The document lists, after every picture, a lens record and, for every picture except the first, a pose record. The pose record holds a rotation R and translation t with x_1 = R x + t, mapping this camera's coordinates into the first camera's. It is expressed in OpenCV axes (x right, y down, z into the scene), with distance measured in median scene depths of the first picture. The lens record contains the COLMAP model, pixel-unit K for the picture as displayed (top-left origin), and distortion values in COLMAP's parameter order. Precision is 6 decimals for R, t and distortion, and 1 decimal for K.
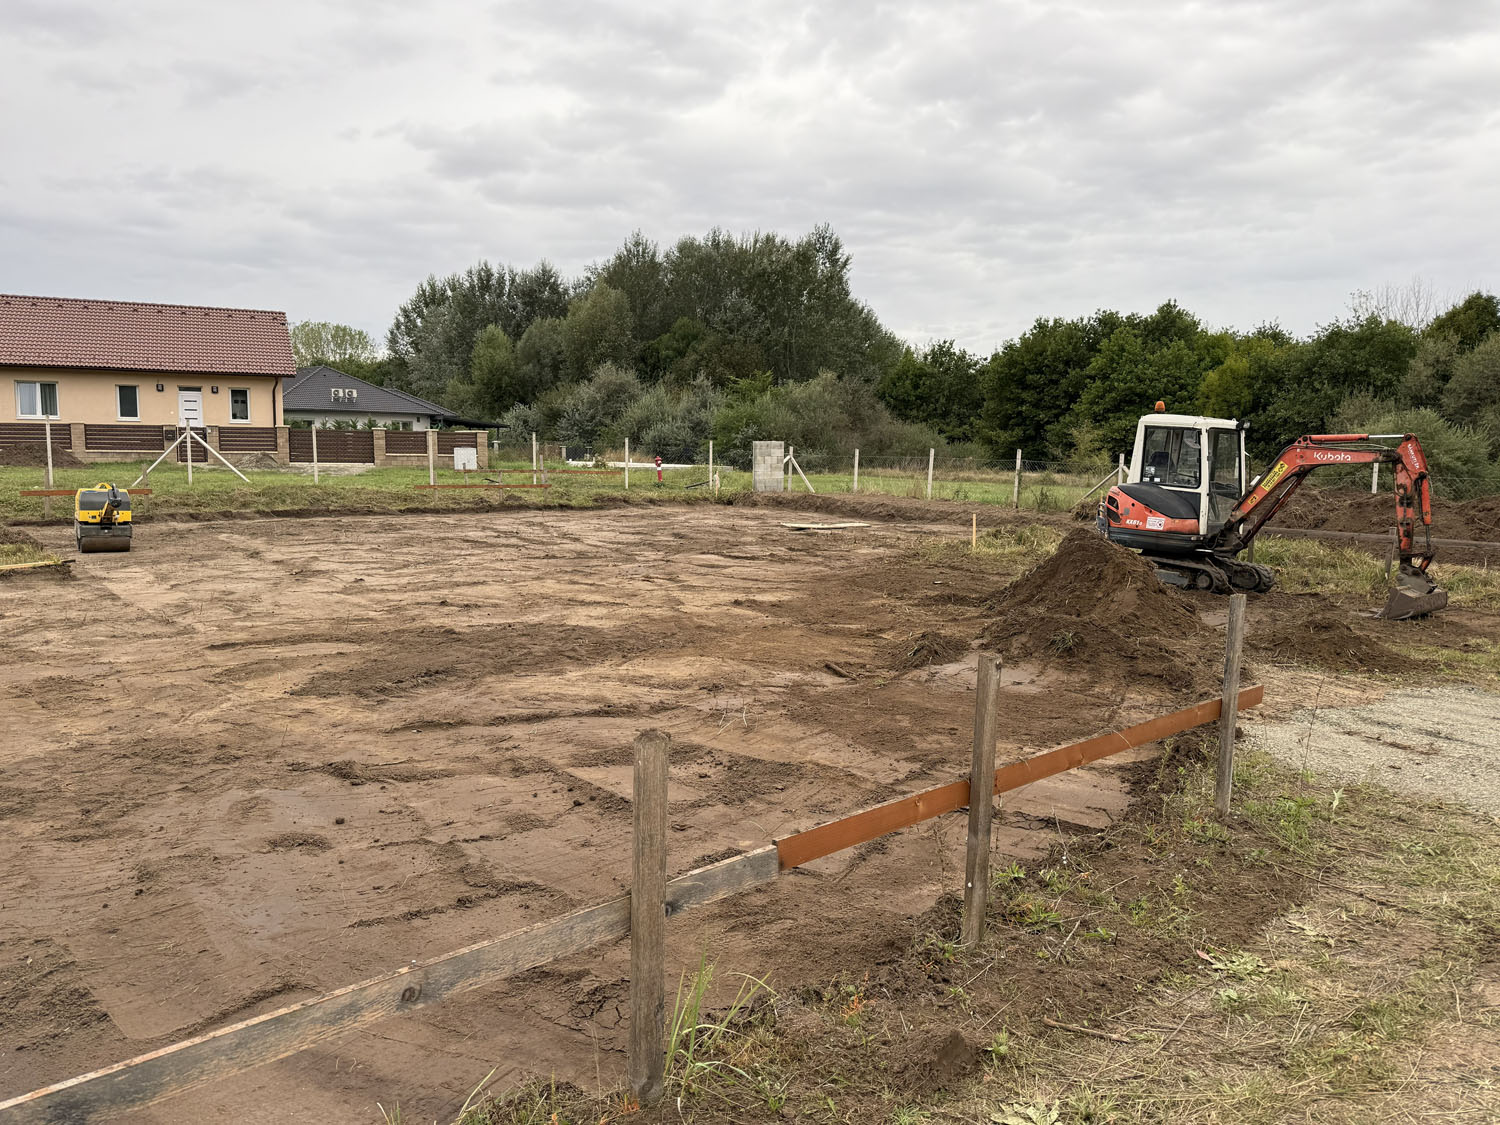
lens RADIAL K [[1059.9, 0, 741.6], [0, 1059.9, 566.1], [0, 0, 1]] dist [0.127863, -0.170547]
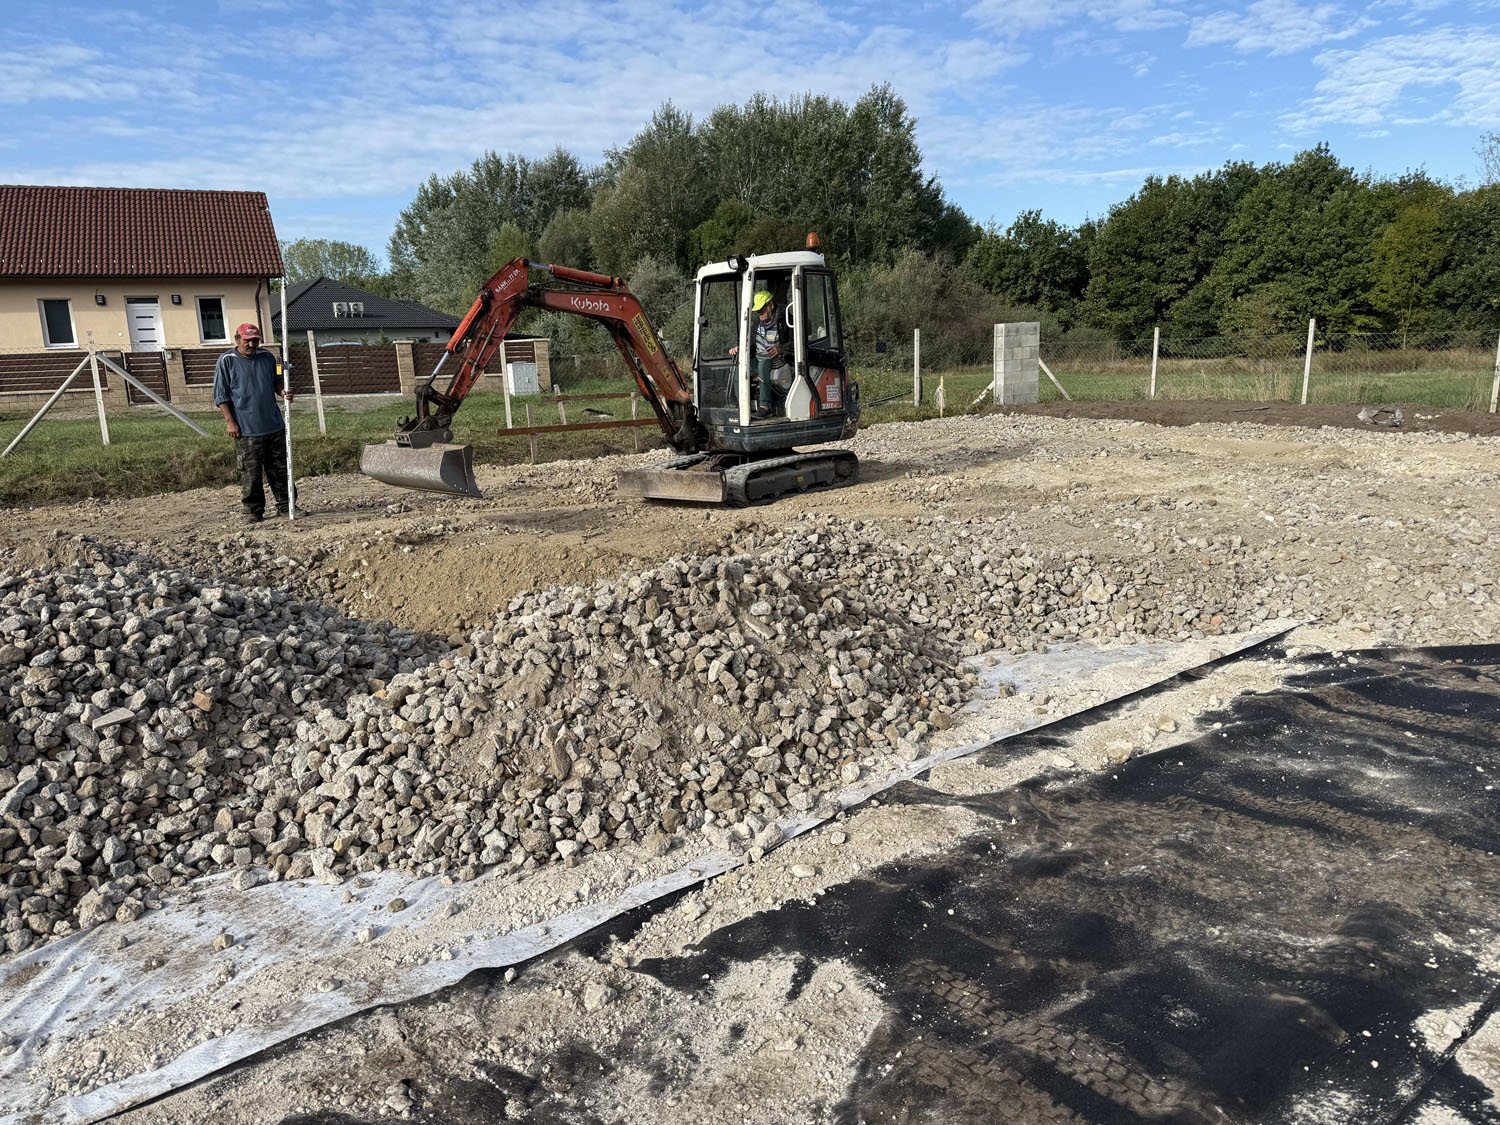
lens RADIAL K [[1054.8, 0, 750.4], [0, 1054.8, 567.1], [0, 0, 1]] dist [0.012639, -0.002545]
pose [[0.998715, -0.050360, -0.005709, -0.050720], [0.050669, 0.994684, 0.089647, -0.013651], [0.001164, -0.089821, 0.995957, 0.132835]]
